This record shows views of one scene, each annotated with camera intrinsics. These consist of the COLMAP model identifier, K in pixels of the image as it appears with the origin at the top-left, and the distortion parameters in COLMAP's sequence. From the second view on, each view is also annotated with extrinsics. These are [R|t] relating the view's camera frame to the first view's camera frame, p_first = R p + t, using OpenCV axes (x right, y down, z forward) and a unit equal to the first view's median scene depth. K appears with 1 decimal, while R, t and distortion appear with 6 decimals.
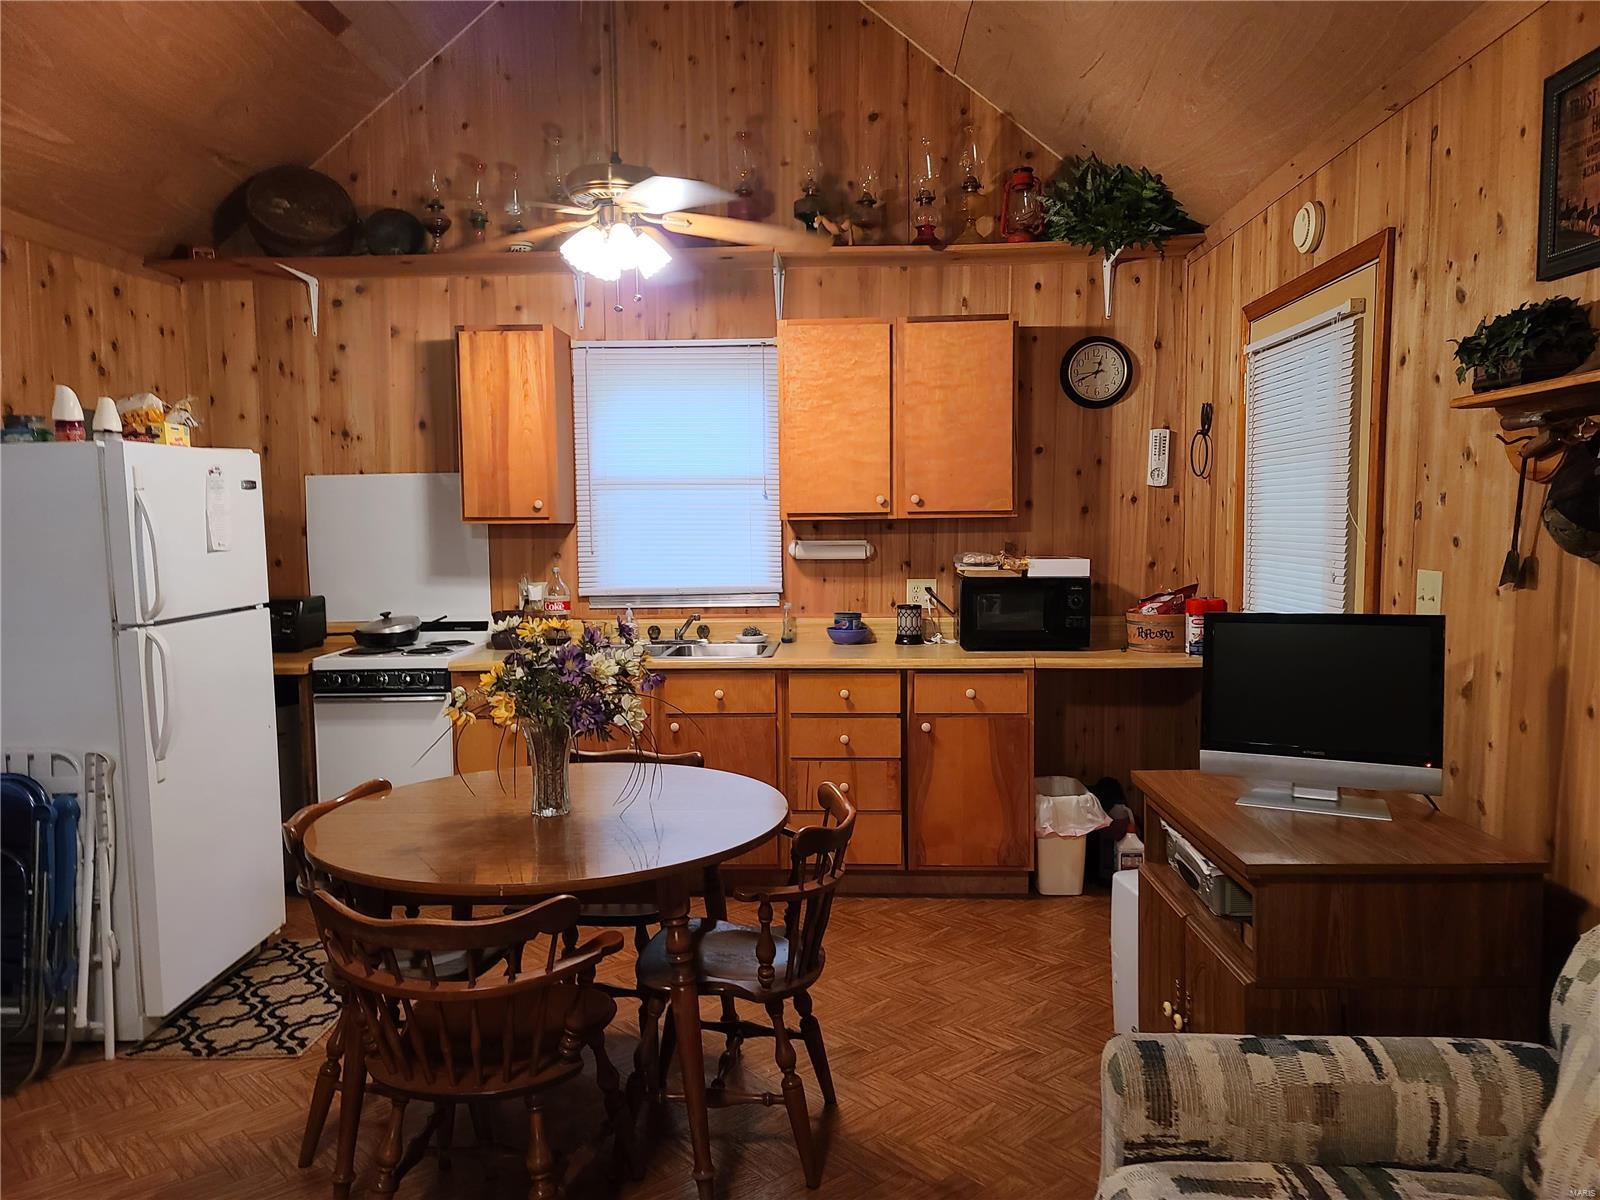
lens RADIAL K [[1169.0, 0, 782.1], [0, 1169.0, 620.4], [0, 0, 1]] dist [0.085861, -0.066014]
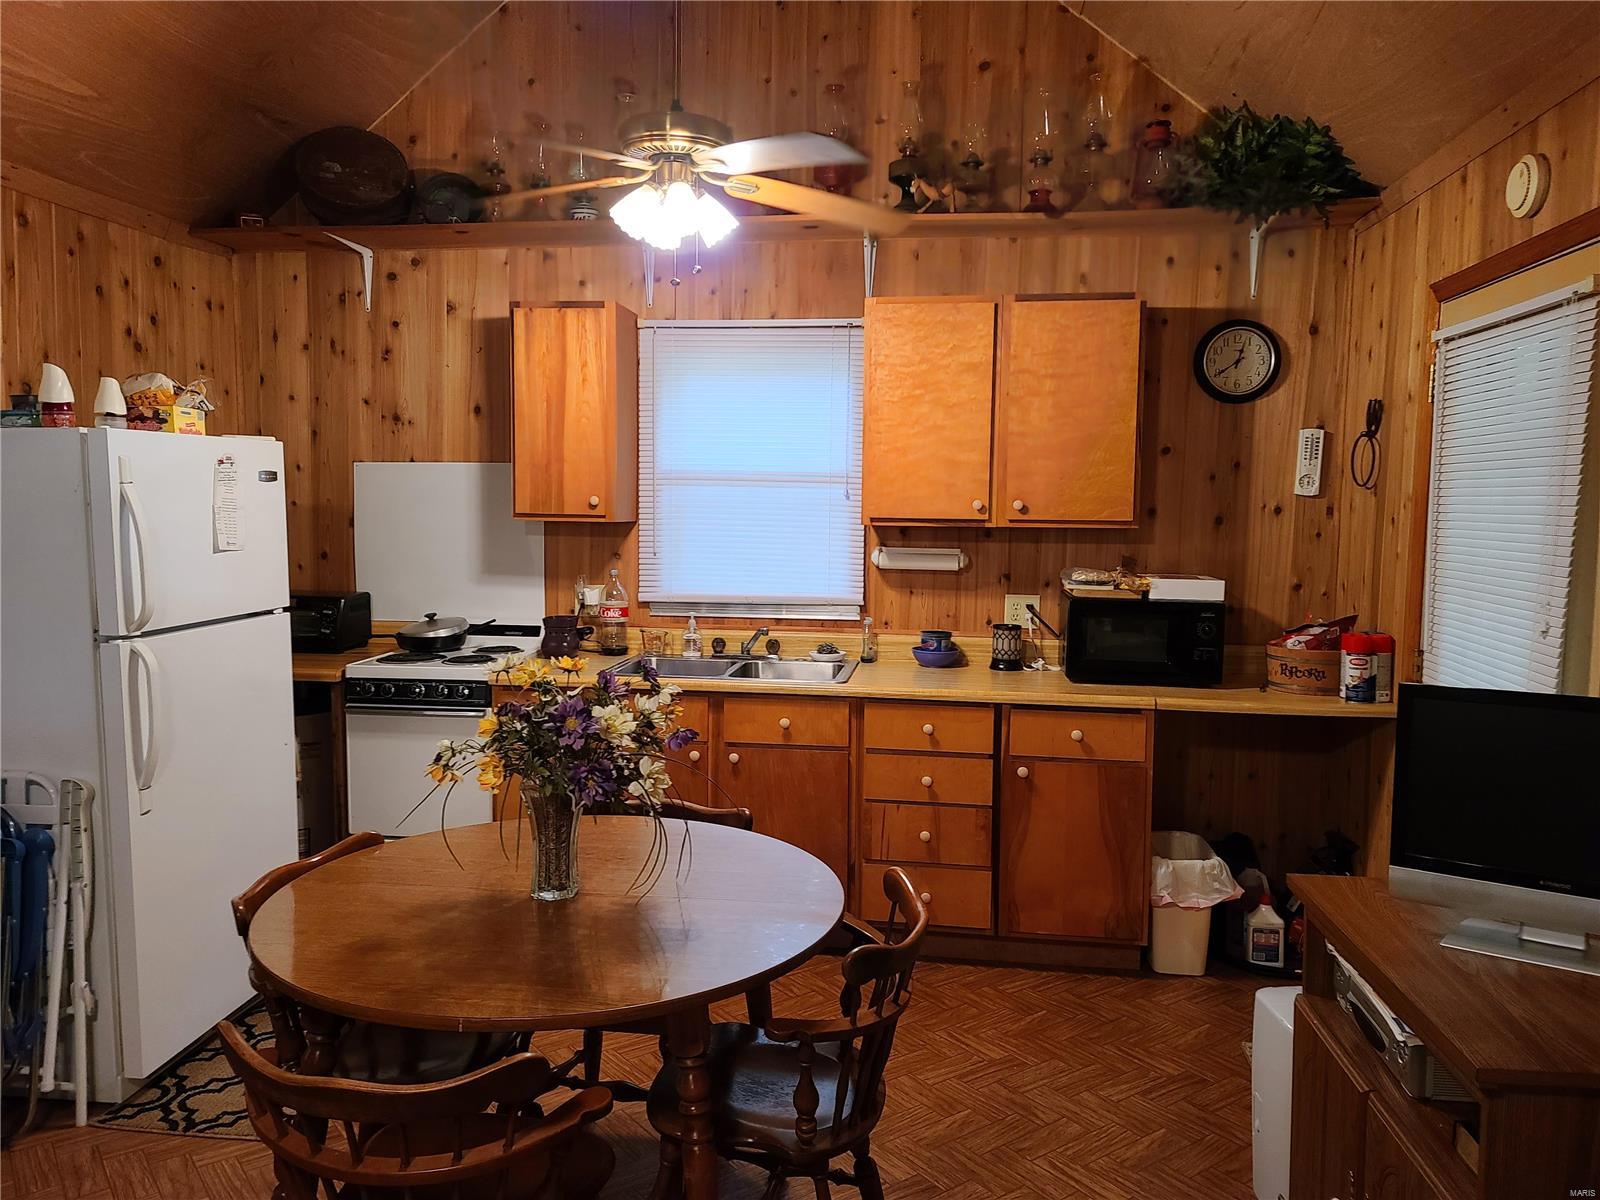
lens RADIAL K [[1169.0, 0, 789.8], [0, 1169.0, 603.7], [0, 0, 1]] dist [0.085861, -0.066014]
pose [[0.996555, 0.029238, -0.077610, 0.014669], [-0.029097, 0.999572, 0.002943, -0.028432], [0.077663, -0.000675, 0.996979, 0.121141]]
